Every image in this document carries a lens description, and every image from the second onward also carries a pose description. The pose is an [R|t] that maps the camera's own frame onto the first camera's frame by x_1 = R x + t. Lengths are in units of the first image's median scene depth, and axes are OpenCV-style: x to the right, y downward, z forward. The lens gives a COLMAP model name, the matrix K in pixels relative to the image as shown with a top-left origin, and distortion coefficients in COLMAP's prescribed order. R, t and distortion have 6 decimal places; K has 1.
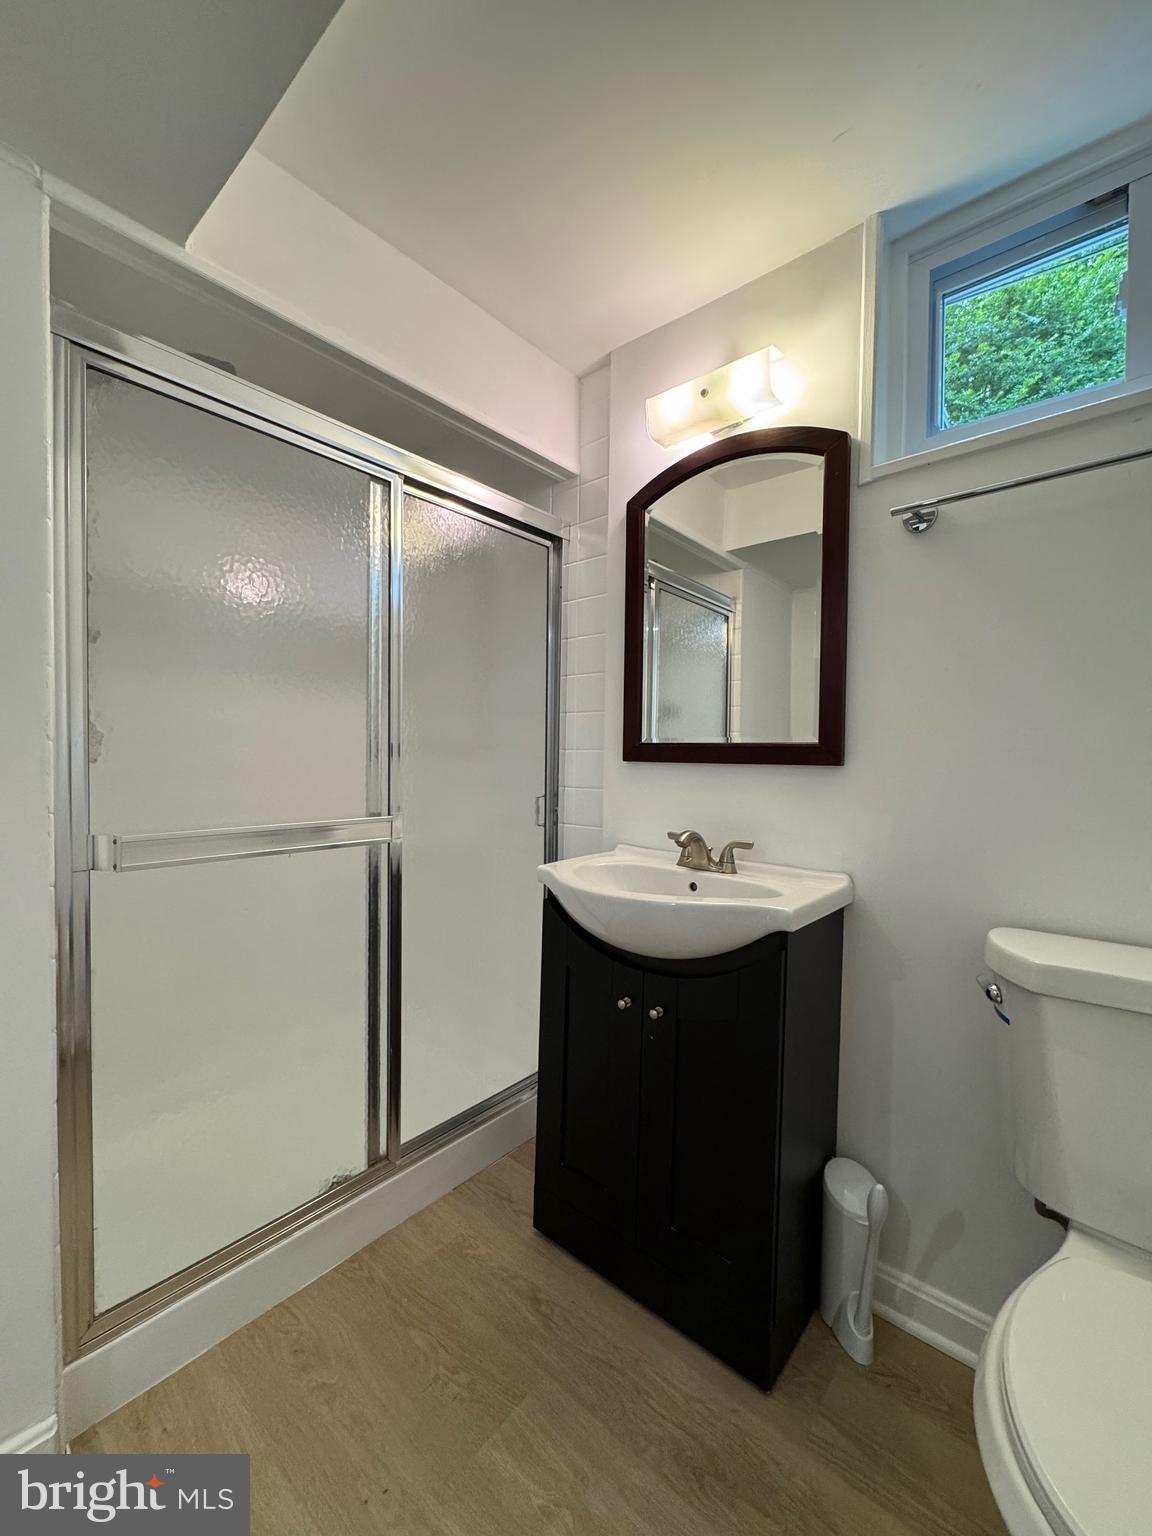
lens RADIAL K [[614.3, 0, 585.0], [0, 614.3, 771.0], [0, 0, 1]] dist [-0.003797, 0.000685]
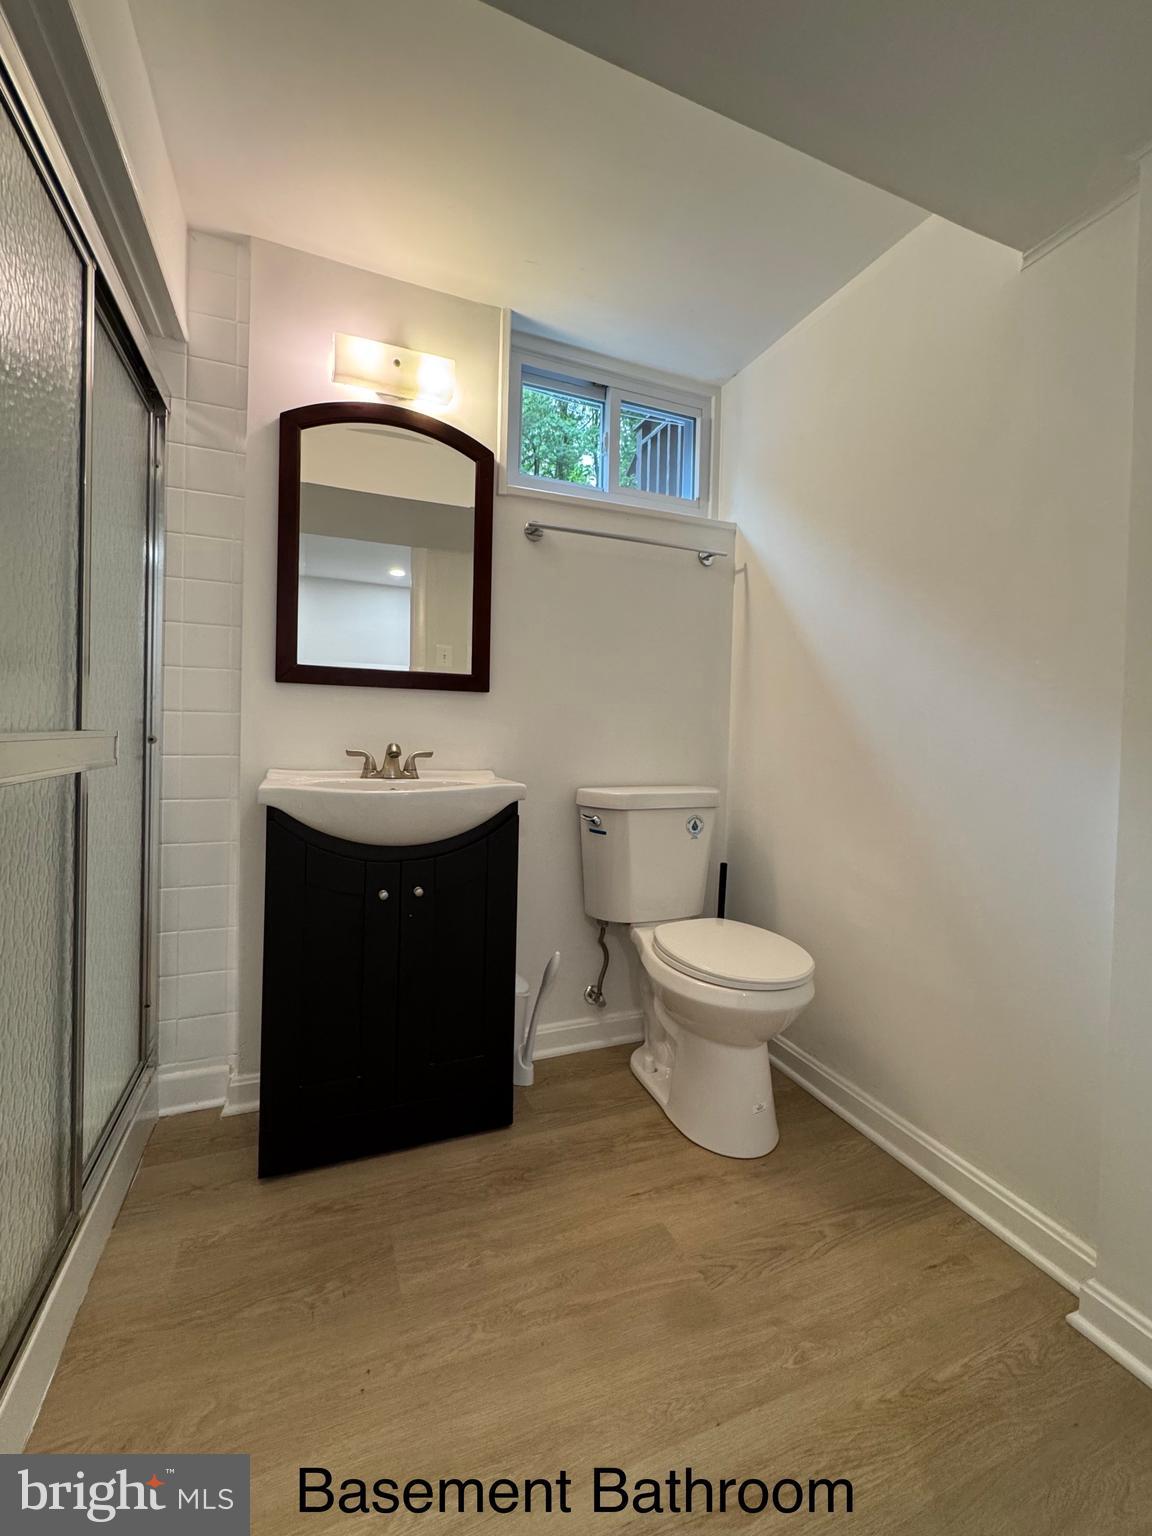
lens RADIAL K [[614.3, 0, 585.2], [0, 614.3, 756.0], [0, 0, 1]] dist [-0.003797, 0.000685]
pose [[0.467883, -0.034493, 0.883117, -0.705075], [0.011033, 0.999388, 0.033190, 0.090491], [-0.883722, -0.005786, 0.467977, 0.150514]]
